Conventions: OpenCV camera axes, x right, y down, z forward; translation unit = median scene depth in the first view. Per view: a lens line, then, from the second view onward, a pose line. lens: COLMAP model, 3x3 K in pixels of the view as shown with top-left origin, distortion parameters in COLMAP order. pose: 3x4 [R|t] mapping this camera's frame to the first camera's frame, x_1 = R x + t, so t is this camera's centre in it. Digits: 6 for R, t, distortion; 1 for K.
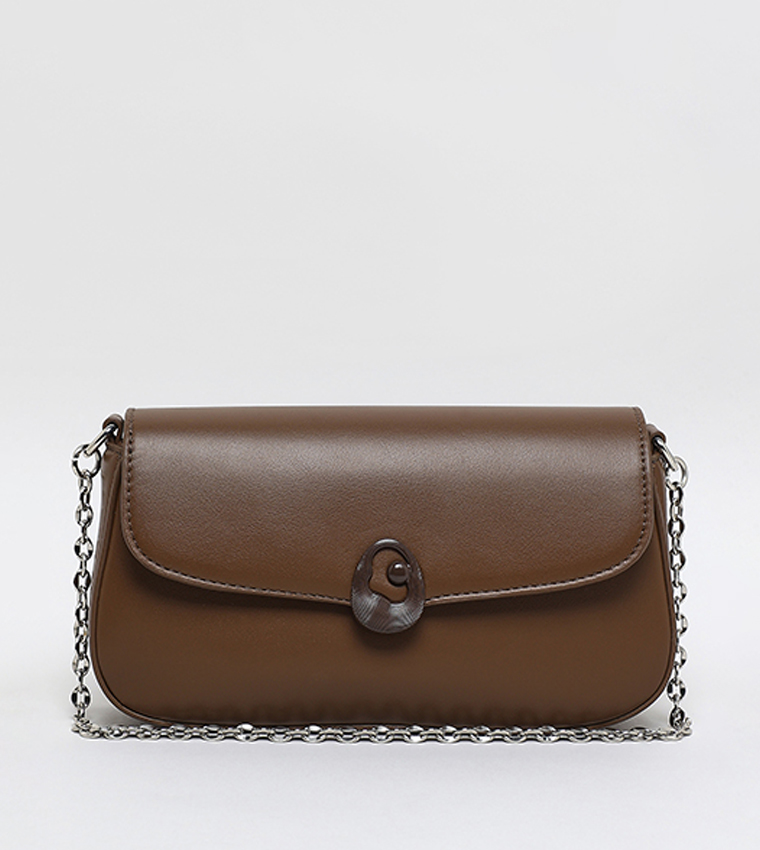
lens RADIAL K [[1760.4, 0, 377.3], [0, 1760.4, 426.6], [0, 0, 1]] dist [-0.316760, 0.000000]
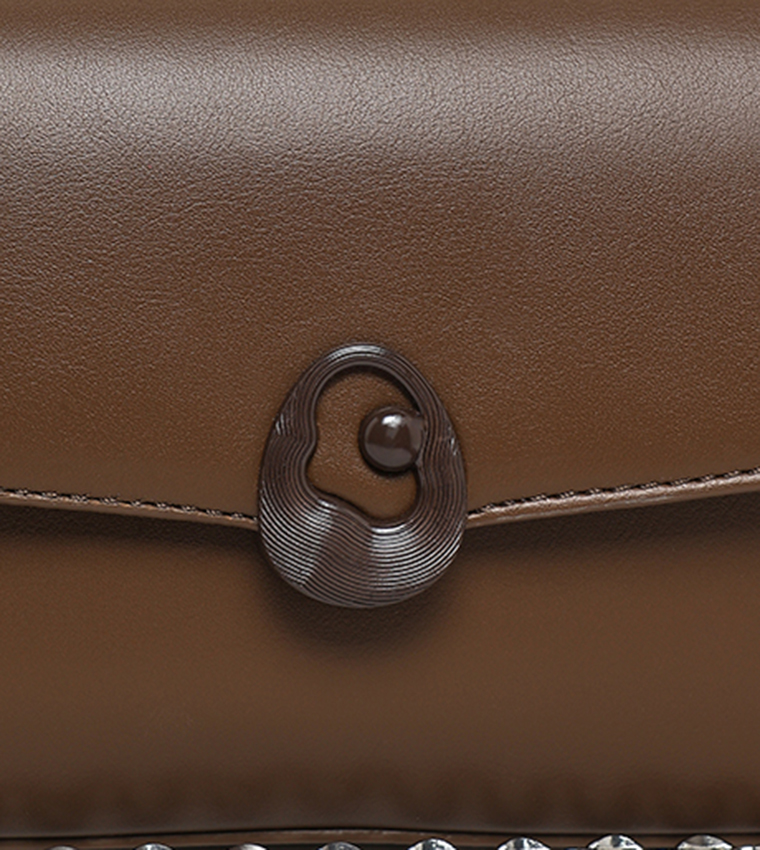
lens RADIAL K [[1760.4, 0, 379.4], [0, 1760.4, 422.8], [0, 0, 1]] dist [-0.316760, 0.000000]
pose [[0.999491, -0.016229, 0.027458, -0.000179], [0.015152, 0.999125, 0.038987, 0.058523], [-0.028067, -0.038551, 0.998862, 0.569163]]
